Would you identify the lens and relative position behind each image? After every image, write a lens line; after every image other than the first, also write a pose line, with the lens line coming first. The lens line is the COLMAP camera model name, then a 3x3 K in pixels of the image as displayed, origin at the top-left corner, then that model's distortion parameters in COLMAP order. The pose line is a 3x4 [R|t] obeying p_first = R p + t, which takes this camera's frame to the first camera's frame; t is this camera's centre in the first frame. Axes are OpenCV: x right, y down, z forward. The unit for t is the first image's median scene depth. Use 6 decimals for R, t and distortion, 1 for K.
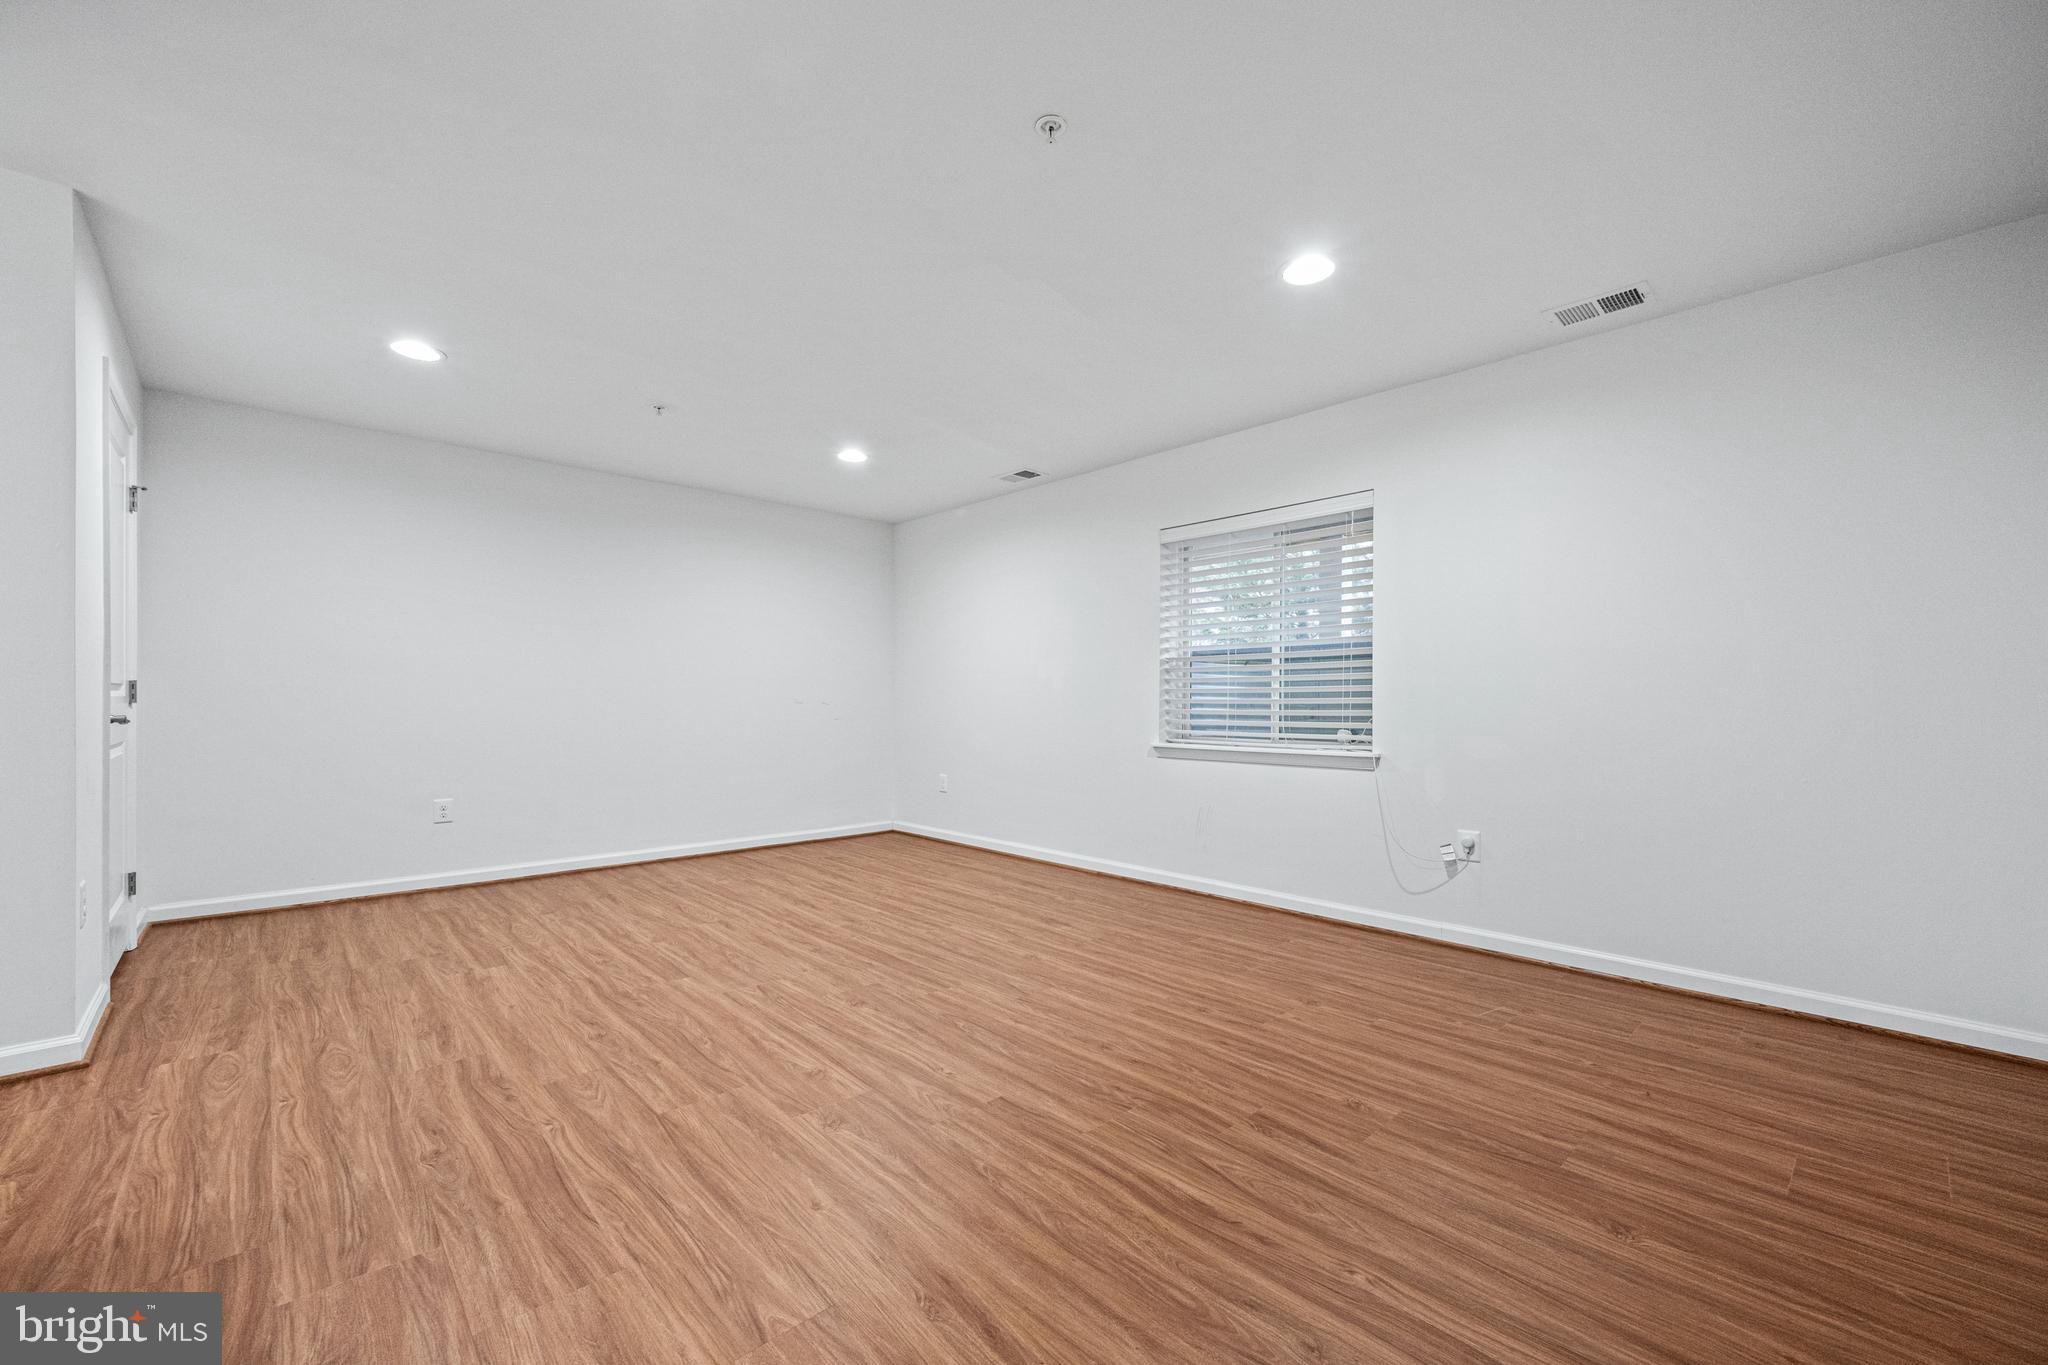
lens RADIAL K [[813.7, 0, 1023.1], [0, 813.7, 699.2], [0, 0, 1]] dist [0.000420, -0.000005]
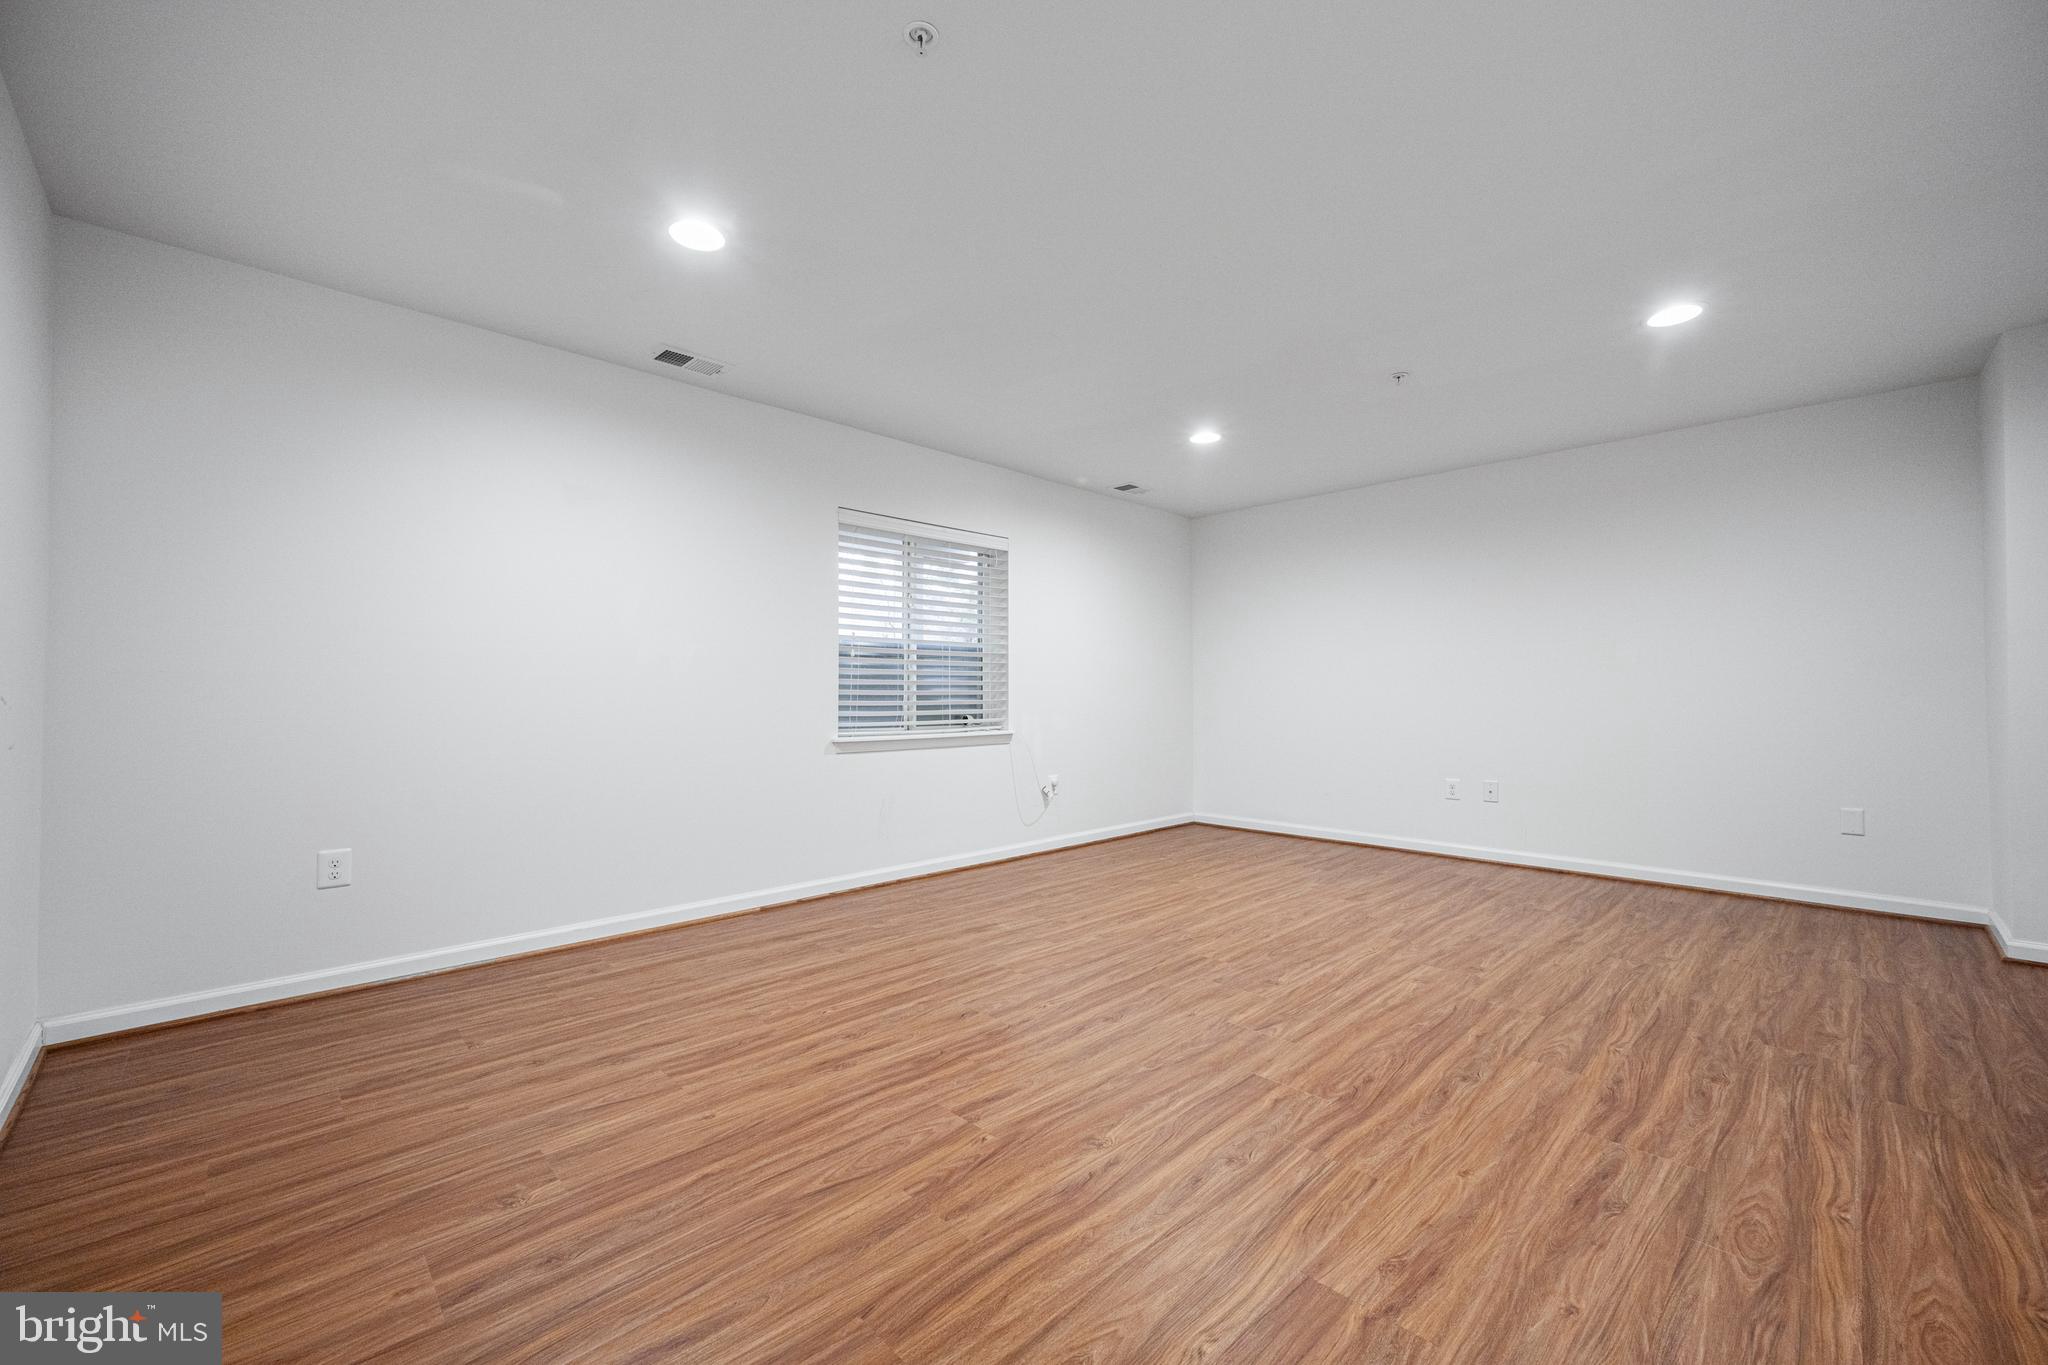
lens RADIAL K [[813.7, 0, 1018.7], [0, 813.7, 683.2], [0, 0, 1]] dist [0.000420, -0.000005]
pose [[-0.018568, 0.009655, 0.999781, -1.308516], [-0.006351, 0.999932, -0.009774, -0.001229], [-0.999807, -0.006531, -0.018505, 1.409750]]
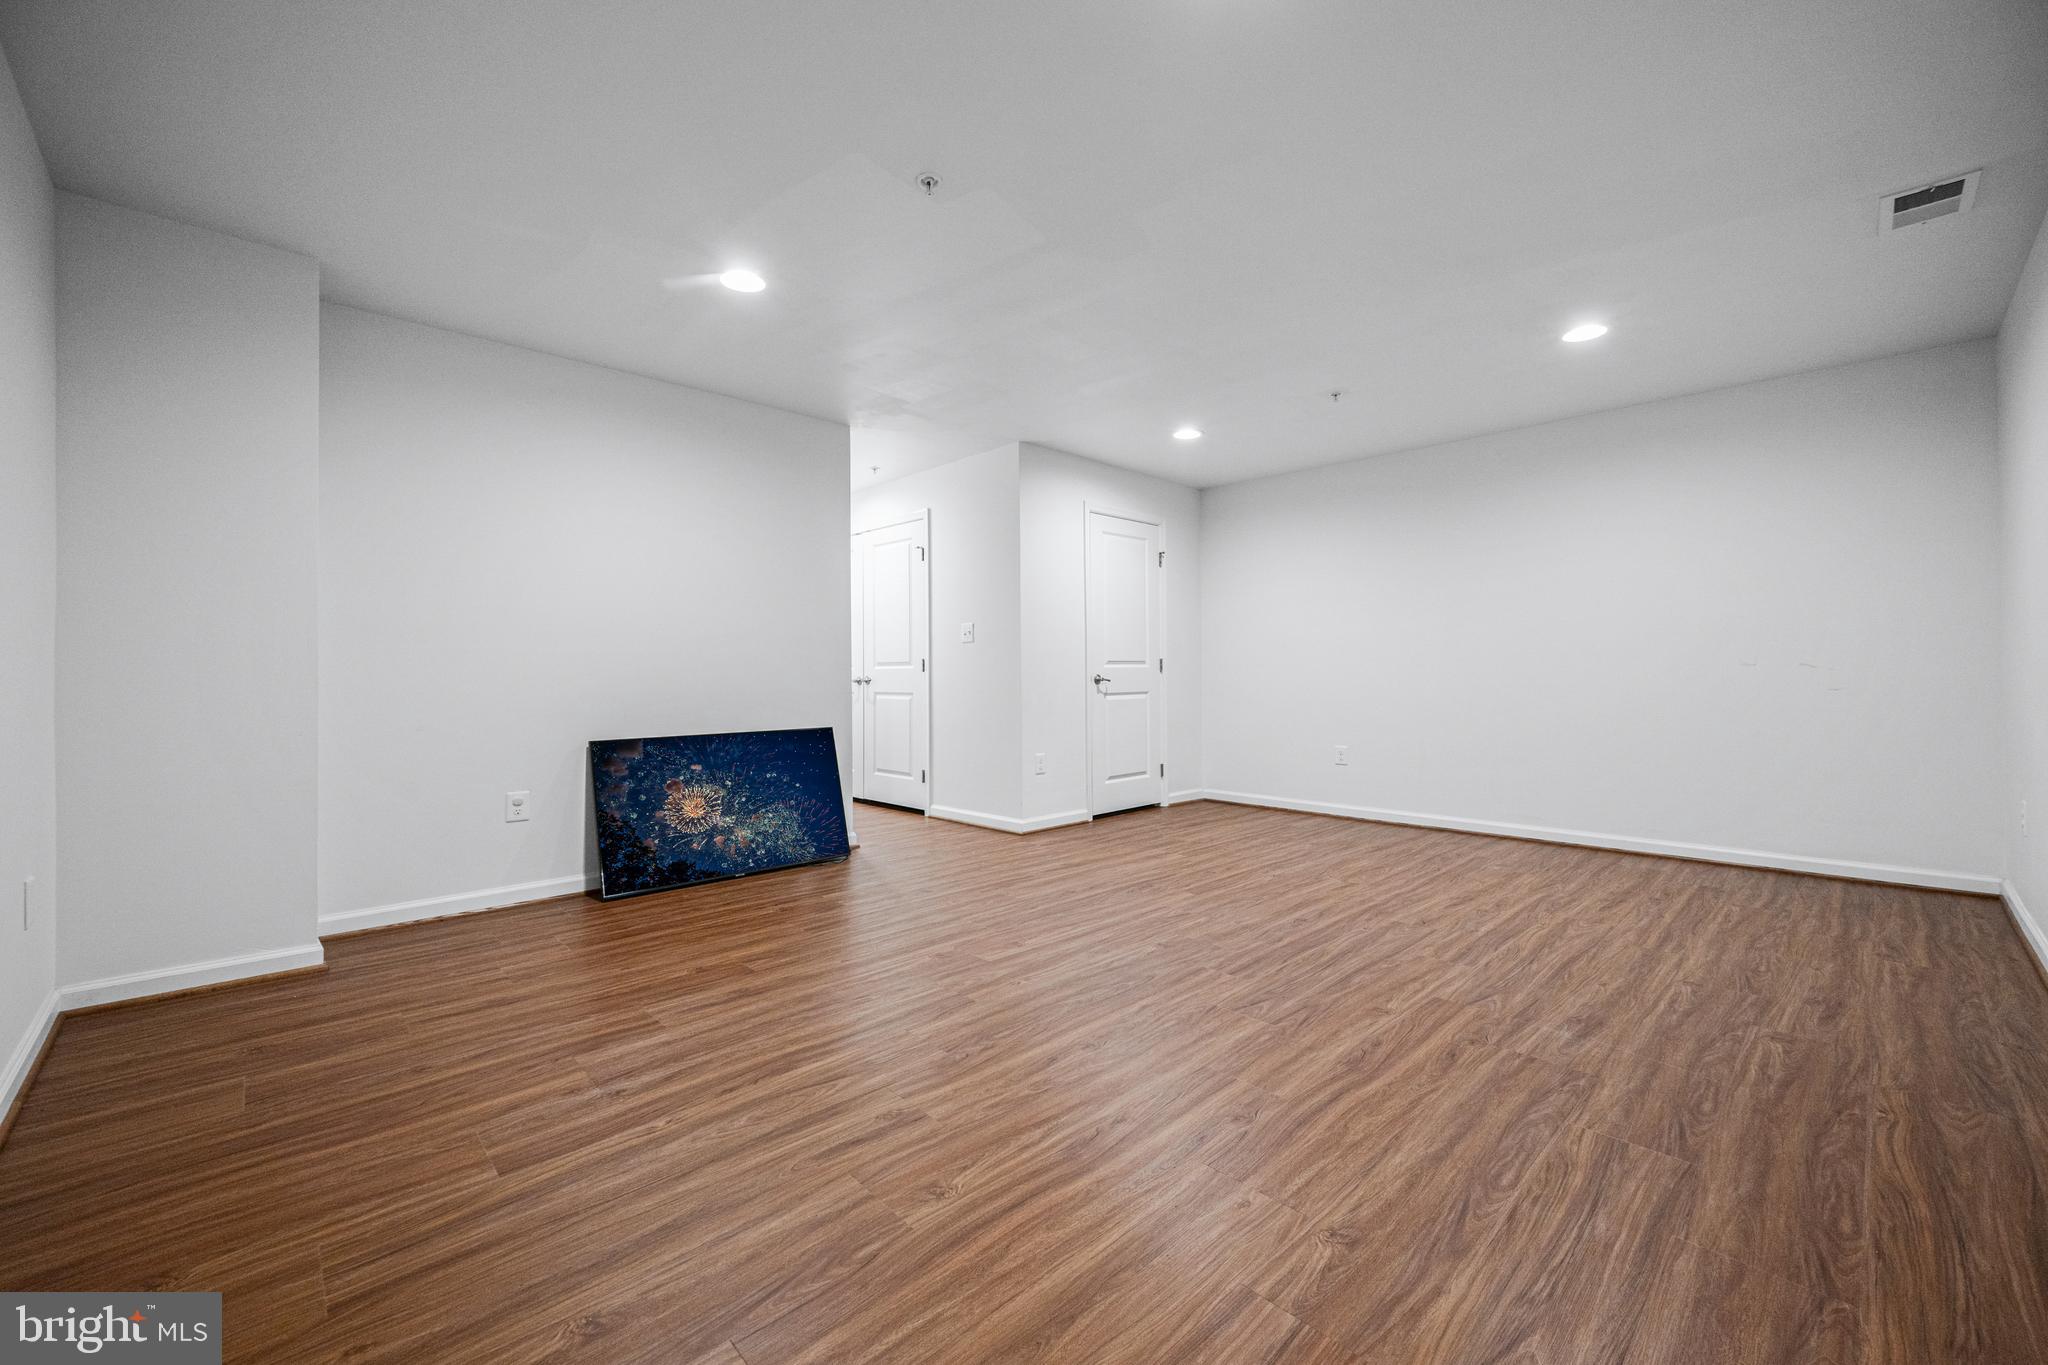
lens RADIAL K [[813.7, 0, 1029.7], [0, 813.7, 684.6], [0, 0, 1]] dist [0.000420, -0.000005]
pose [[0.021808, 0.008206, -0.999728, 0.904304], [0.010859, 0.999905, 0.008444, 0.019709], [0.999703, -0.011040, 0.021717, 0.839622]]
